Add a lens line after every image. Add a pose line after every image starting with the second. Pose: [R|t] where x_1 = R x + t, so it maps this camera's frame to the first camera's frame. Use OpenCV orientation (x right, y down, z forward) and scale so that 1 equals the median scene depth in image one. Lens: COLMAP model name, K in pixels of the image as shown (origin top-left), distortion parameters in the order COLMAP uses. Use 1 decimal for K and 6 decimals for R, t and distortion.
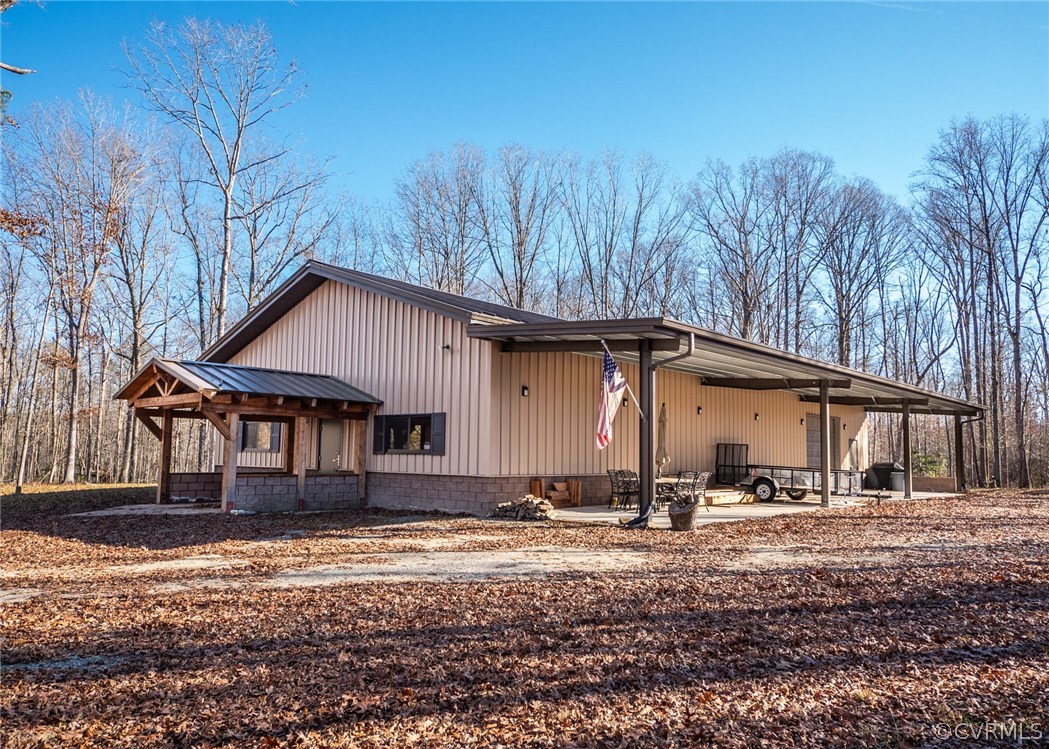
lens RADIAL K [[750.7, 0, 524.0], [0, 750.7, 367.9], [0, 0, 1]] dist [0.002284, 0.000370]
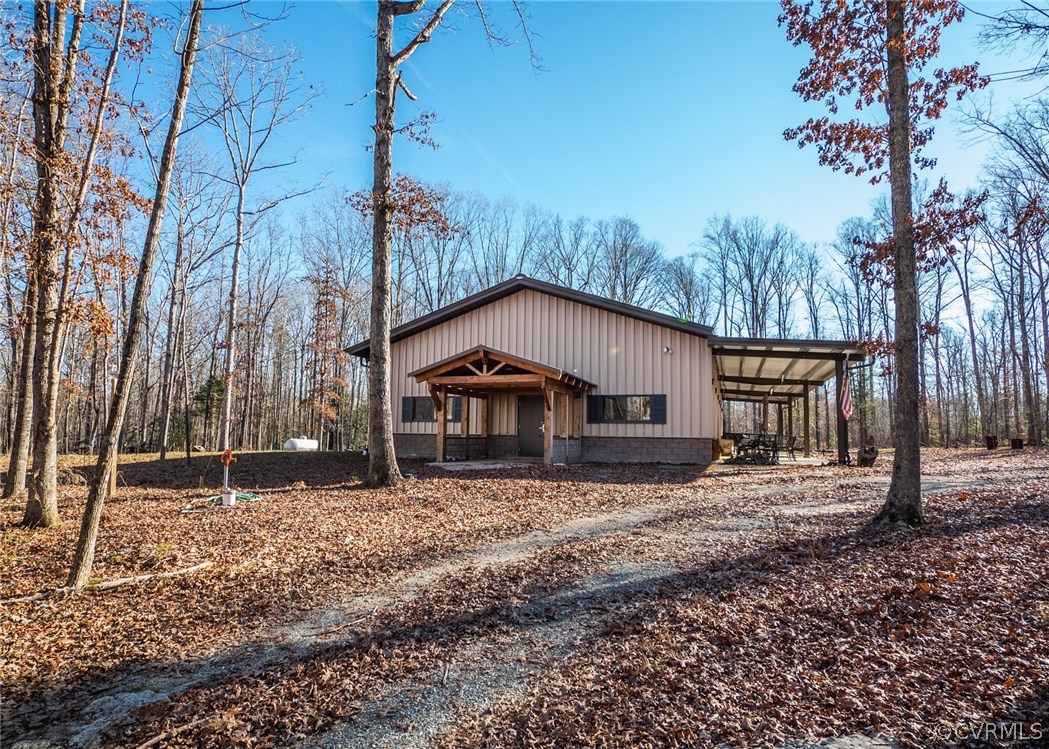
lens RADIAL K [[593.4, 0, 524.5], [0, 593.4, 374.5], [0, 0, 1]] dist [0.029729, 0.000306]
pose [[0.923155, 0.036991, 0.382645, -0.724831], [-0.045072, 0.998910, 0.012173, 0.018433], [-0.381778, -0.028485, 0.923815, 0.047341]]
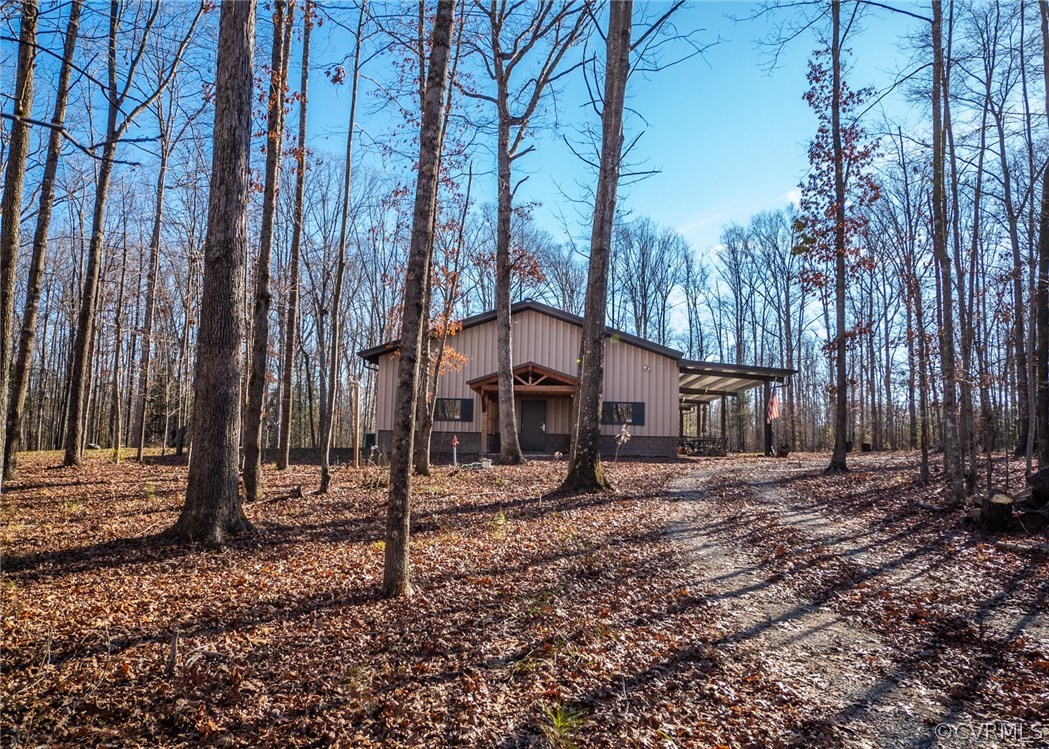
lens RADIAL K [[750.7, 0, 524.0], [0, 750.7, 367.9], [0, 0, 1]] dist [0.002284, 0.000370]
pose [[0.788938, 0.067546, 0.610749, -1.339385], [-0.084398, 0.996431, -0.001179, 0.002448], [-0.608649, -0.050616, 0.791823, -0.240614]]
